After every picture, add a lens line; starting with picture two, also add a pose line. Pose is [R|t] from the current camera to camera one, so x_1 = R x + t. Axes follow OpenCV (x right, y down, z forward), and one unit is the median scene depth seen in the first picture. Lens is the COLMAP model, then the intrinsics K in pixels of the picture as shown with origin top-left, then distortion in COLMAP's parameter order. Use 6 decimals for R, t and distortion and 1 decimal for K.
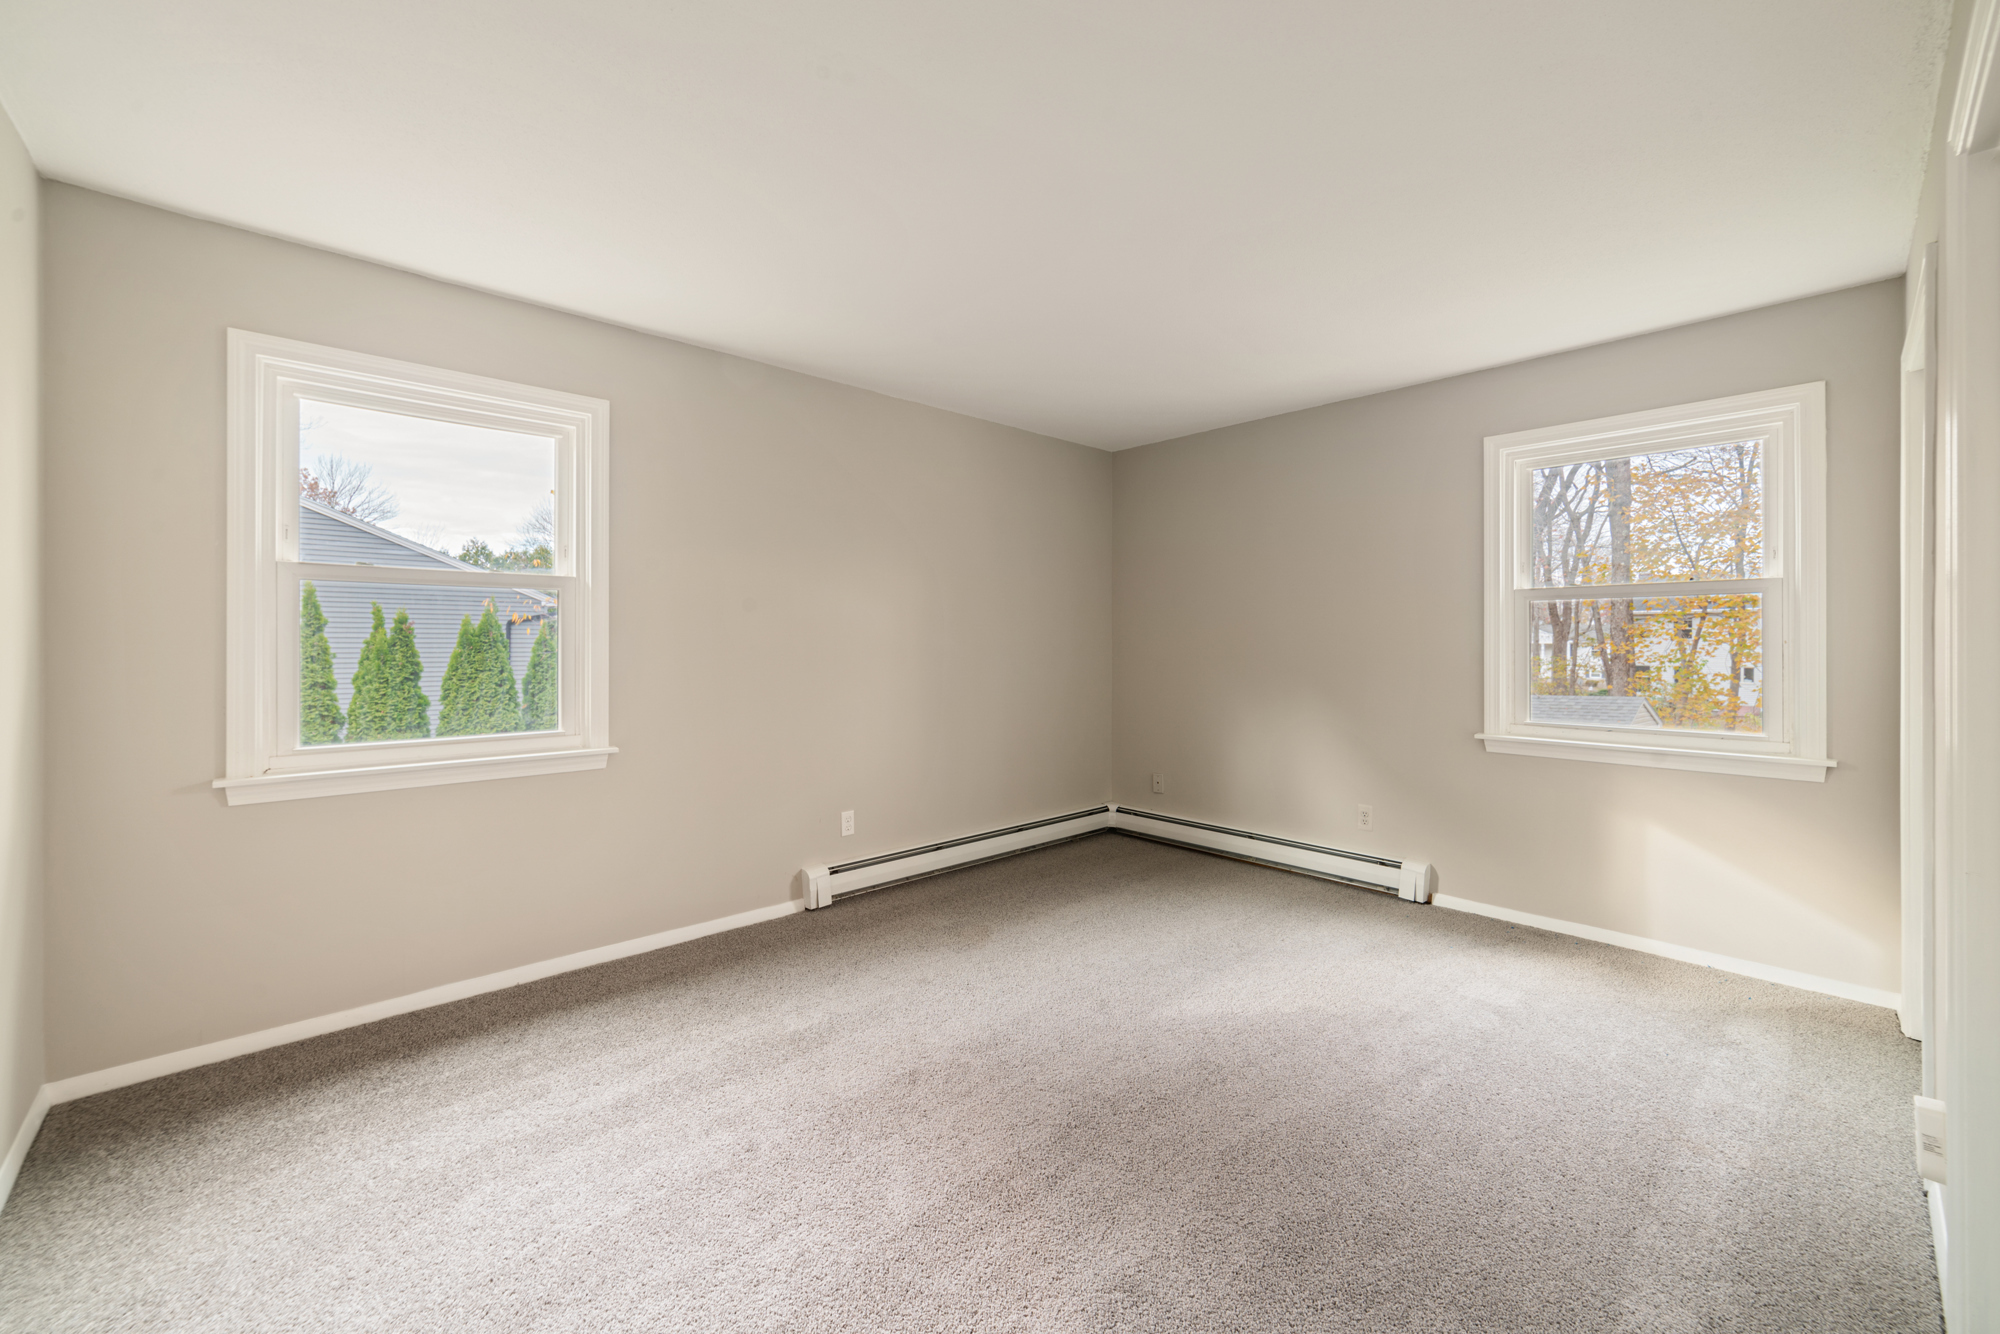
lens RADIAL K [[787.5, 0, 1000.3], [0, 787.5, 651.9], [0, 0, 1]] dist [-0.004080, 0.002107]
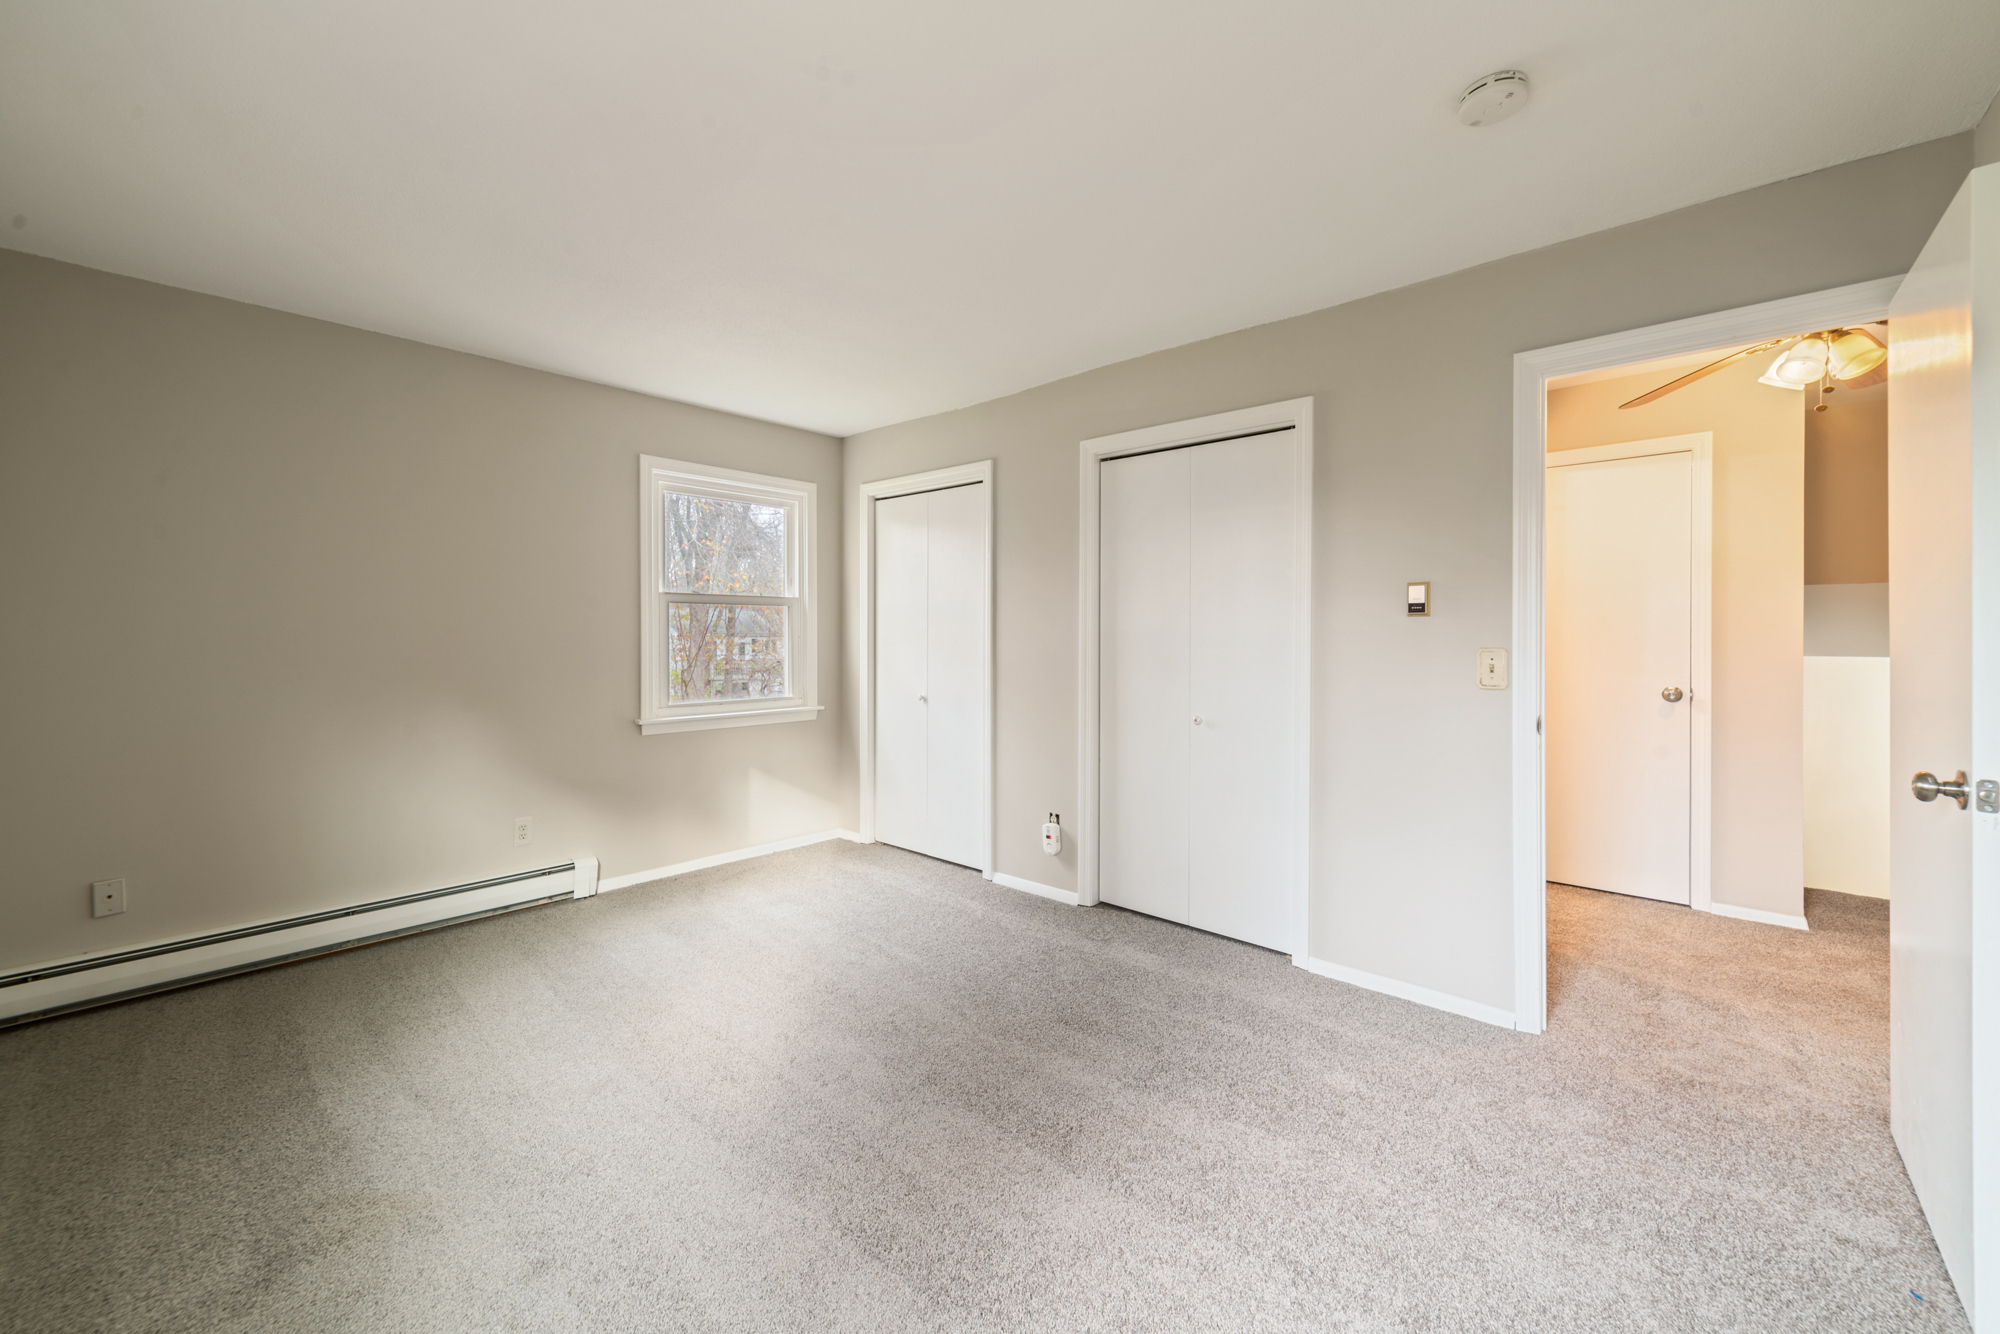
lens RADIAL K [[787.5, 0, 1004.4], [0, 787.5, 638.7], [0, 0, 1]] dist [-0.004080, 0.002107]
pose [[-0.091961, -0.003127, 0.995758, -0.551570], [0.011538, 0.999925, 0.004205, -0.009074], [-0.995696, 0.011876, -0.091918, 0.602092]]
